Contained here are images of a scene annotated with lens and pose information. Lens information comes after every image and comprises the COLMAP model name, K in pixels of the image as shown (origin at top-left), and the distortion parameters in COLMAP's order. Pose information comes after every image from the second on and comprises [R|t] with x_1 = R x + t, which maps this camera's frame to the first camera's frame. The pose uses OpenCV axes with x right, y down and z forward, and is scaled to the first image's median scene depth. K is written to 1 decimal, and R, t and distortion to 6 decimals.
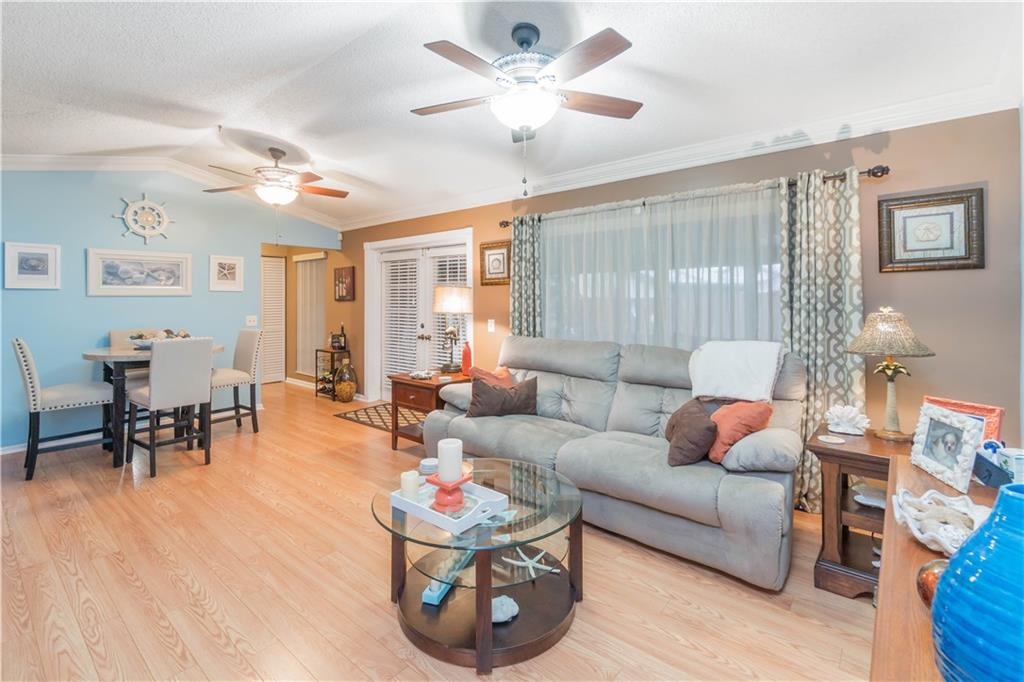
lens RADIAL K [[472.8, 0, 518.8], [0, 472.8, 295.7], [0, 0, 1]] dist [-0.008312, 0.000858]
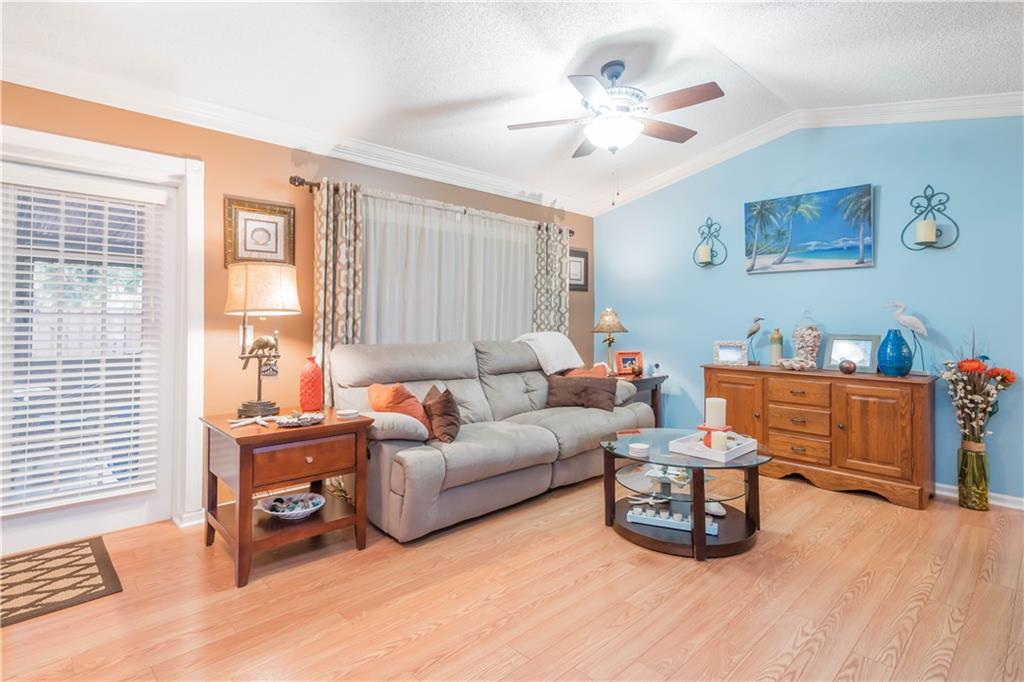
lens RADIAL K [[518.3, 0, 495.2], [0, 518.3, 320.9], [0, 0, 1]] dist [0.005359, 0.000366]
pose [[0.116438, 0.008262, 0.993164, -0.687890], [-0.005861, 0.999954, -0.007632, 0.047692], [-0.993181, -0.004932, 0.116481, 0.602869]]
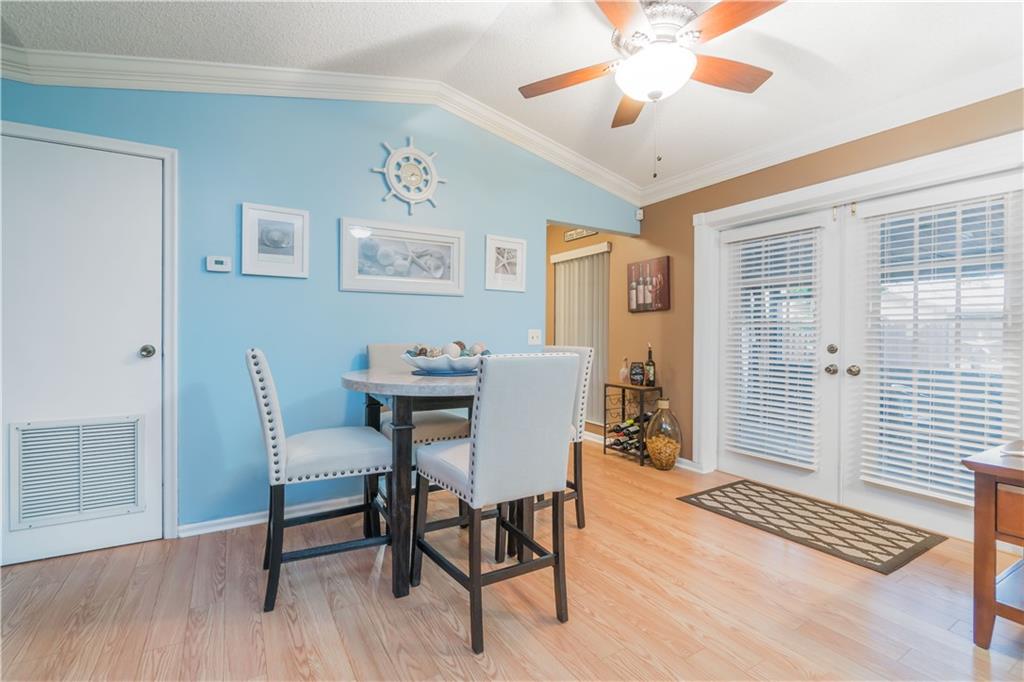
lens RADIAL K [[472.8, 0, 508.6], [0, 472.8, 334.5], [0, 0, 1]] dist [-0.008312, 0.000858]
pose [[0.940434, 0.005360, -0.339935, -0.446338], [-0.003821, 0.999979, 0.005196, 0.054907], [0.339956, -0.003587, 0.940435, 0.433464]]
